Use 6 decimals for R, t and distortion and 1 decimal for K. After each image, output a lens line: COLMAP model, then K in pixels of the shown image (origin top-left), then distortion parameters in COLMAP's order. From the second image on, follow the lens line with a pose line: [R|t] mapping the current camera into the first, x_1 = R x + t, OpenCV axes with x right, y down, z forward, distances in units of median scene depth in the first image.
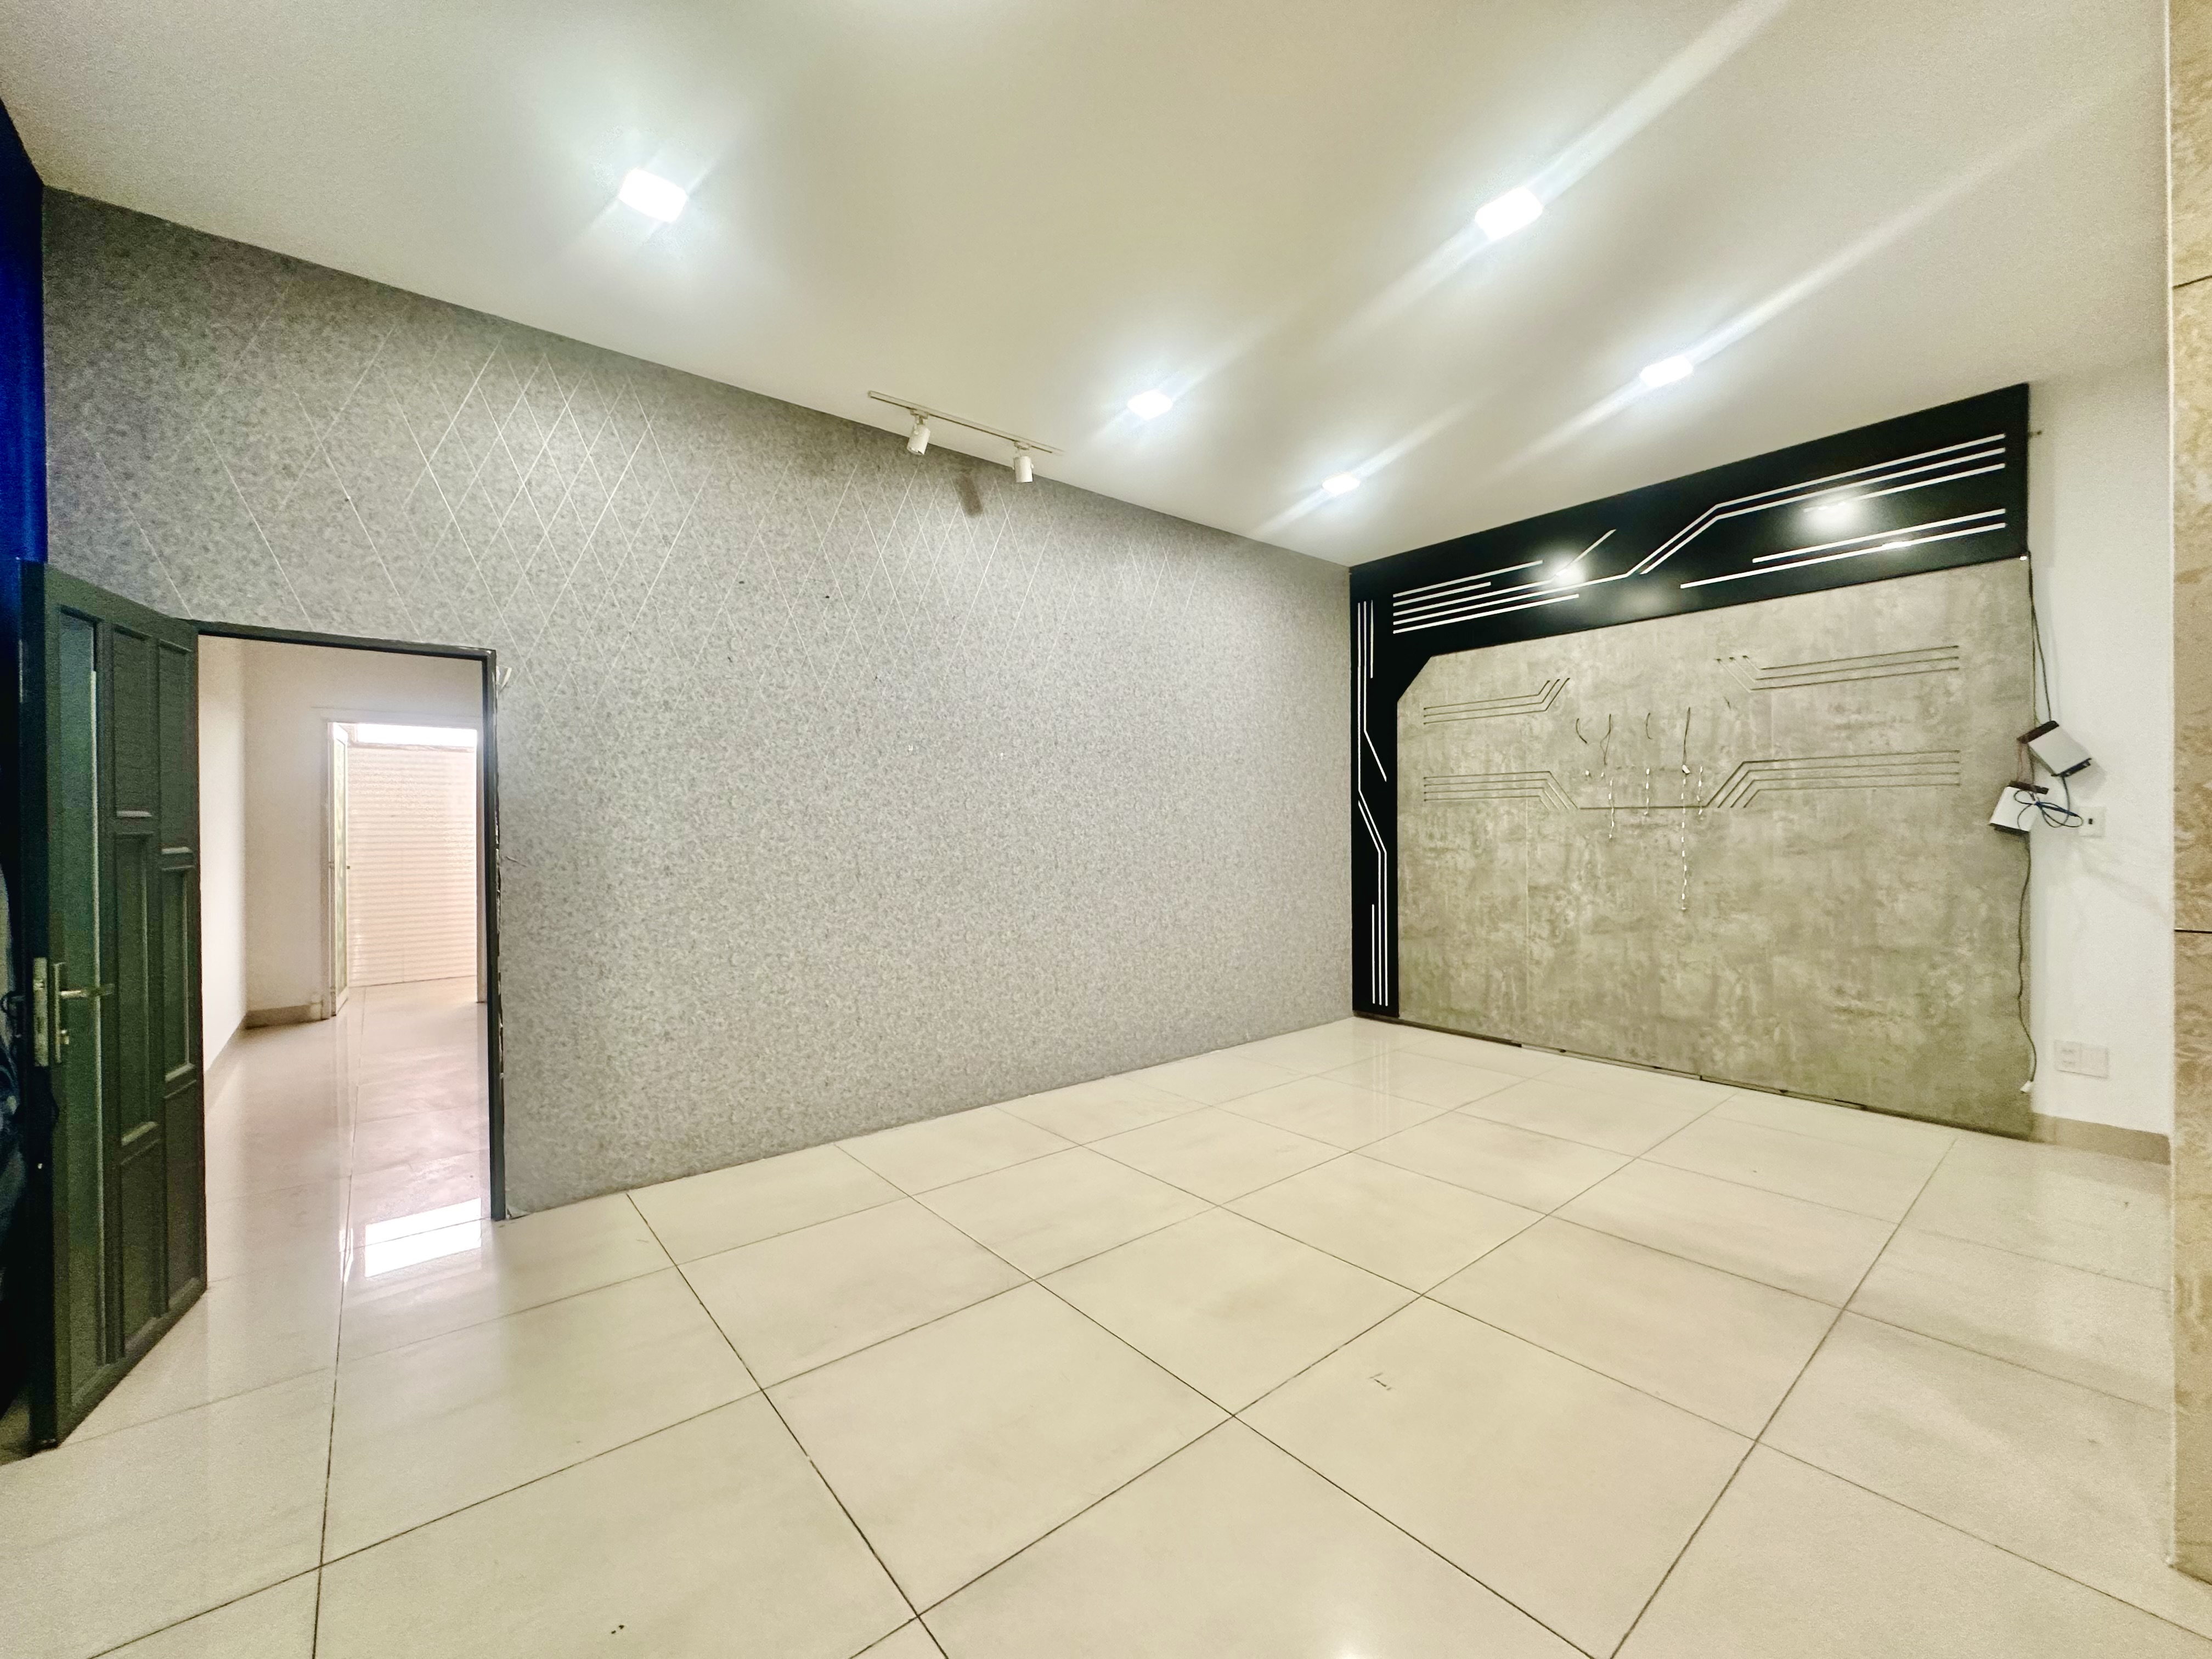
lens RADIAL K [[882.7, 0, 1108.4], [0, 882.7, 826.2], [0, 0, 1]] dist [-0.004567, 0.000199]
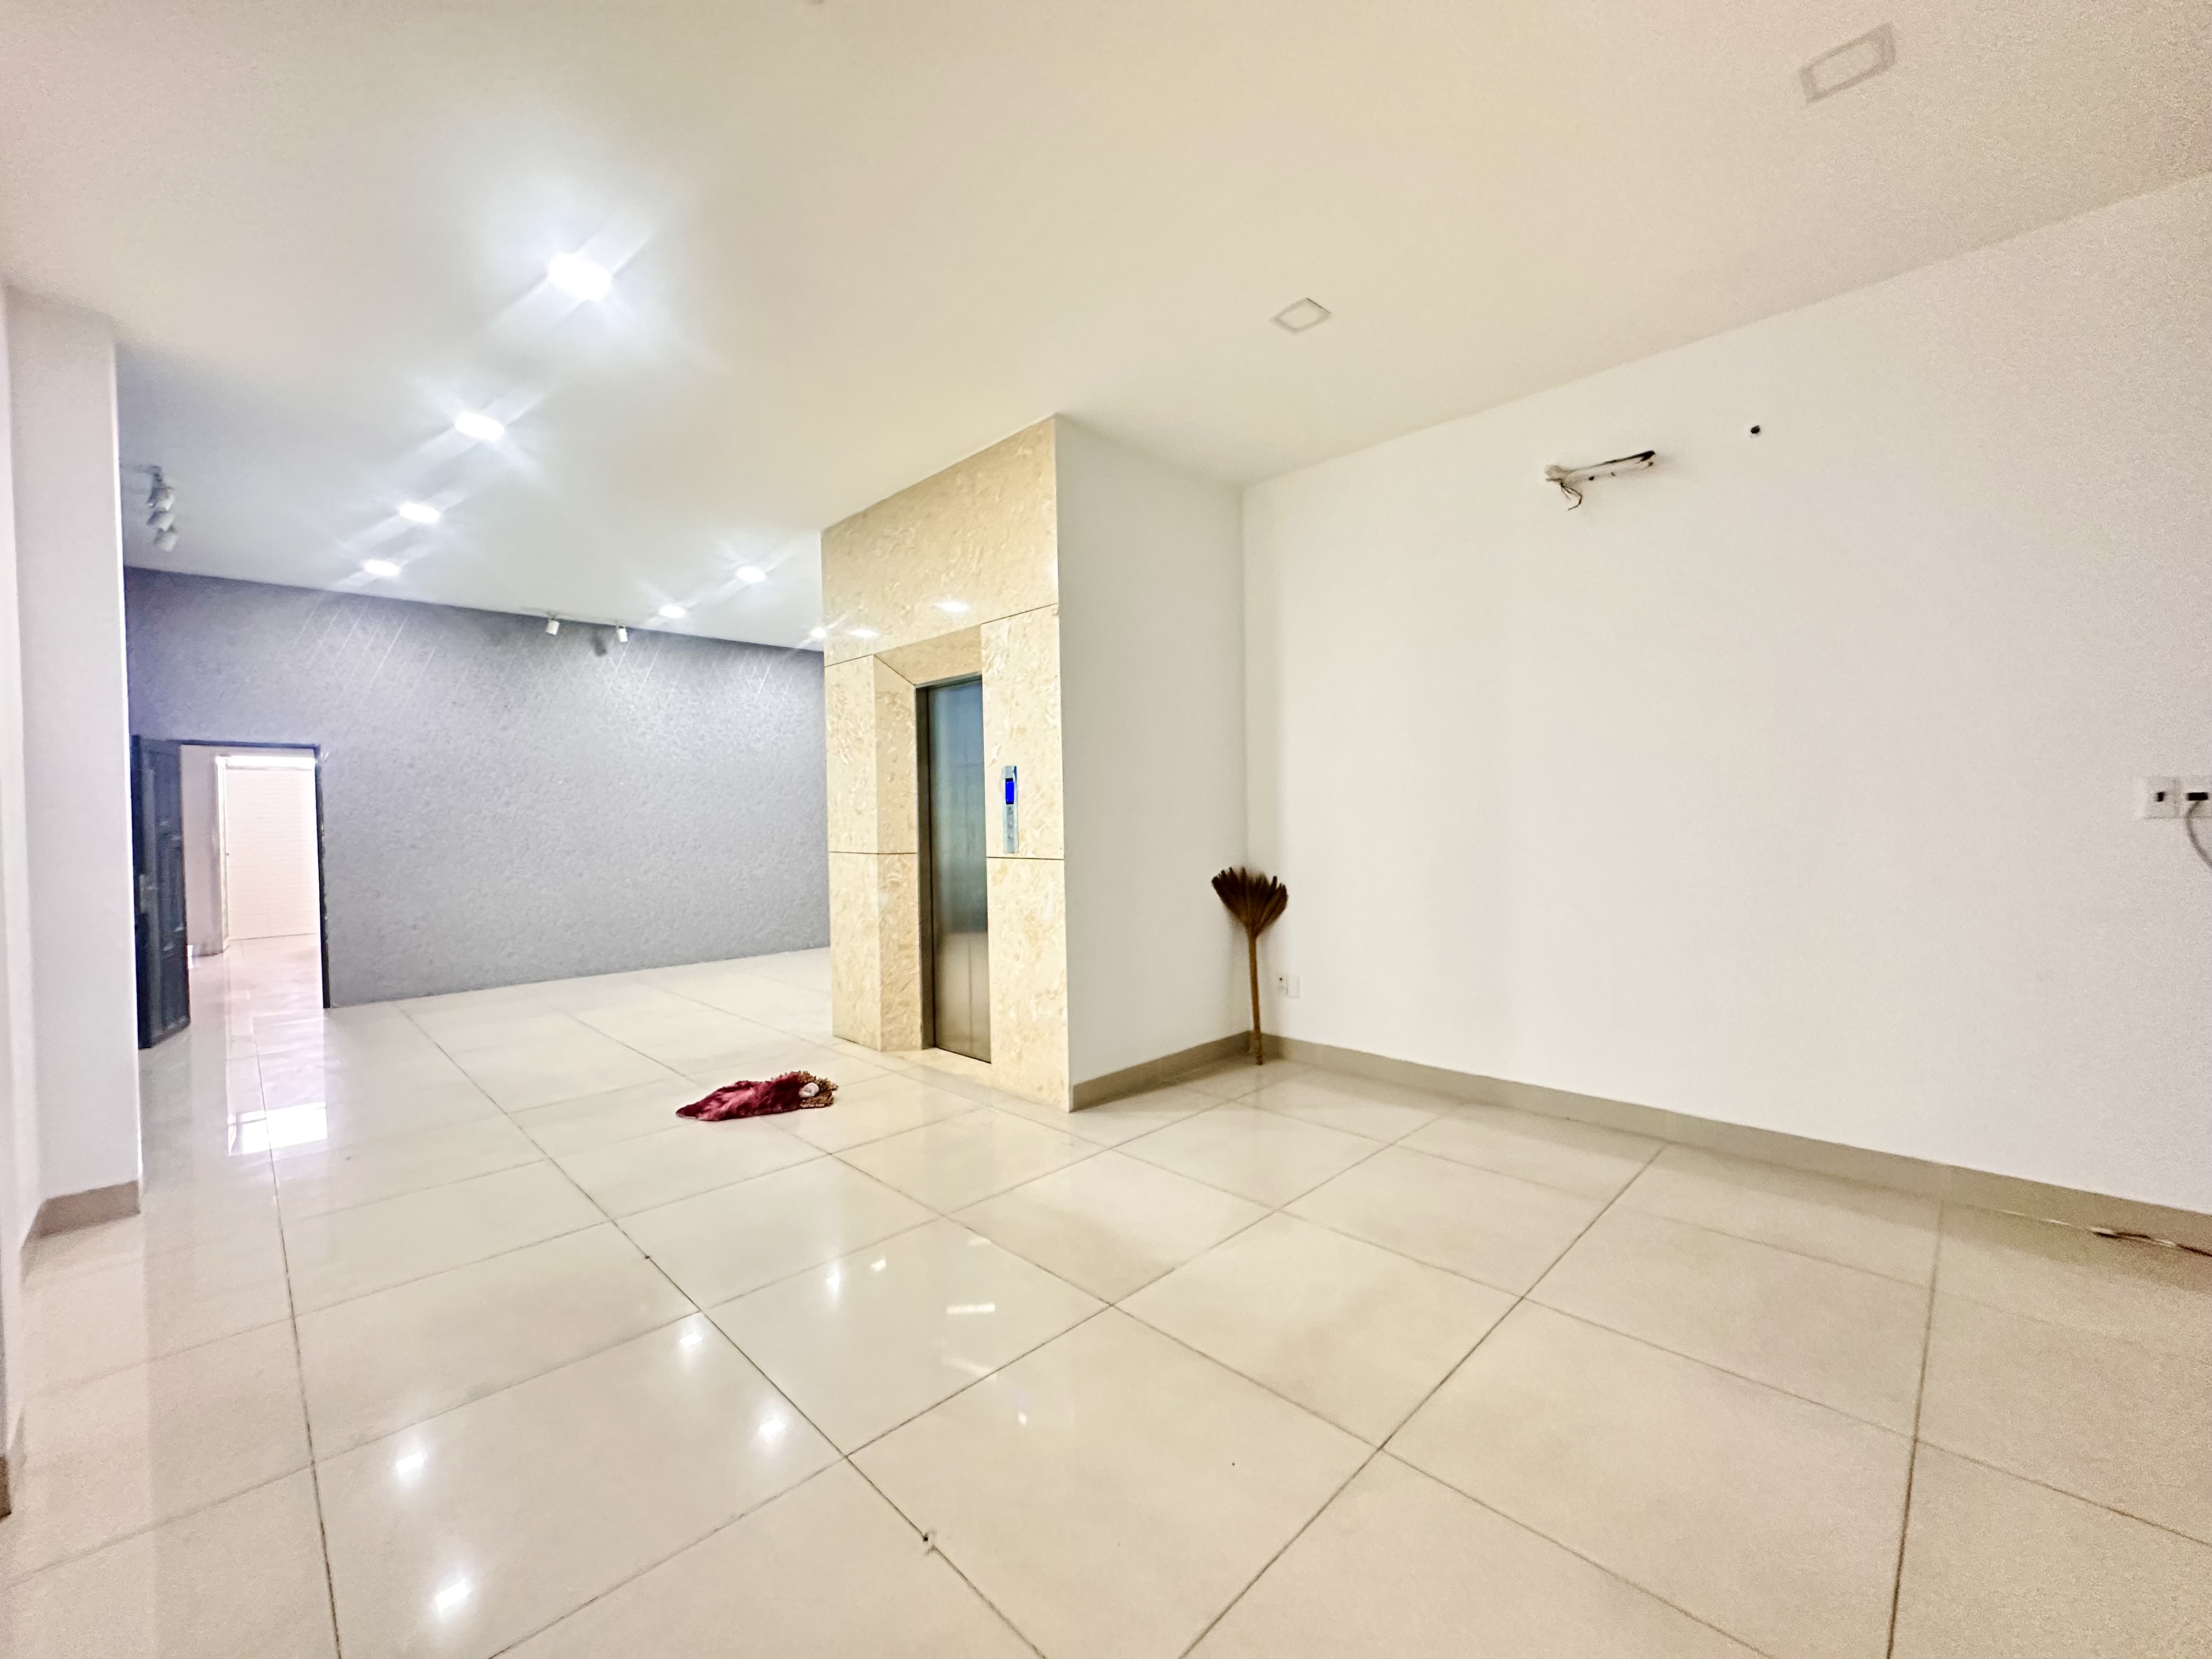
lens RADIAL K [[882.7, 0, 1108.4], [0, 882.7, 826.2], [0, 0, 1]] dist [-0.004567, 0.000199]
pose [[0.994372, -0.016152, 0.104703, 0.699381], [0.015741, 0.999865, 0.004744, 0.015010], [-0.104765, -0.003069, 0.994492, -0.944655]]
